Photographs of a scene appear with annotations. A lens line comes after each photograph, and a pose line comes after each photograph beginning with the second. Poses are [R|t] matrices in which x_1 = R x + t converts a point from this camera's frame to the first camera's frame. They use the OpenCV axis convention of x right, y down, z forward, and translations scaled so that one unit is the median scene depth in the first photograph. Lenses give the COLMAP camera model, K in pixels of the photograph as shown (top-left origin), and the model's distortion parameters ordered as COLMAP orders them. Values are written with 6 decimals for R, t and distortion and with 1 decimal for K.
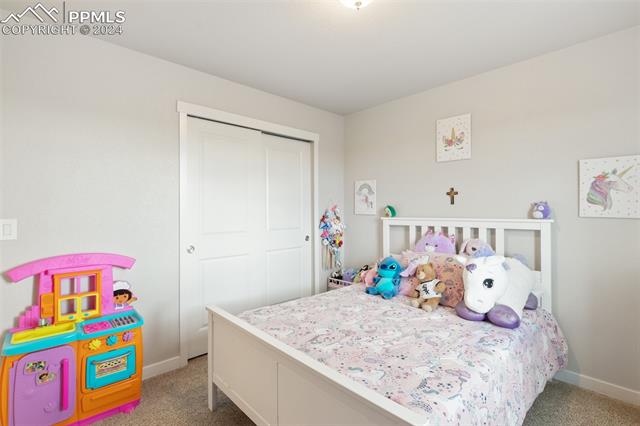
lens RADIAL K [[299.5, 0, 314.2], [0, 299.5, 211.8], [0, 0, 1]] dist [0.001775, -0.004028]
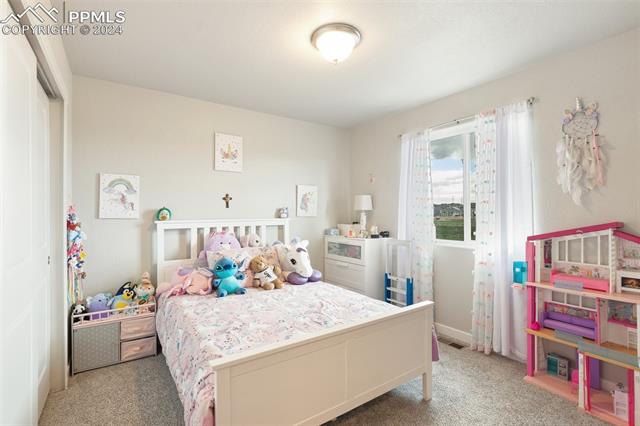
lens RADIAL K [[299.5, 0, 314.5], [0, 299.5, 211.1], [0, 0, 1]] dist [0.001775, -0.004028]
pose [[0.142201, 0.005726, 0.989821, -0.667858], [0.005809, 0.999961, -0.006619, -0.001637], [-0.989821, 0.006692, 0.142162, 0.487886]]
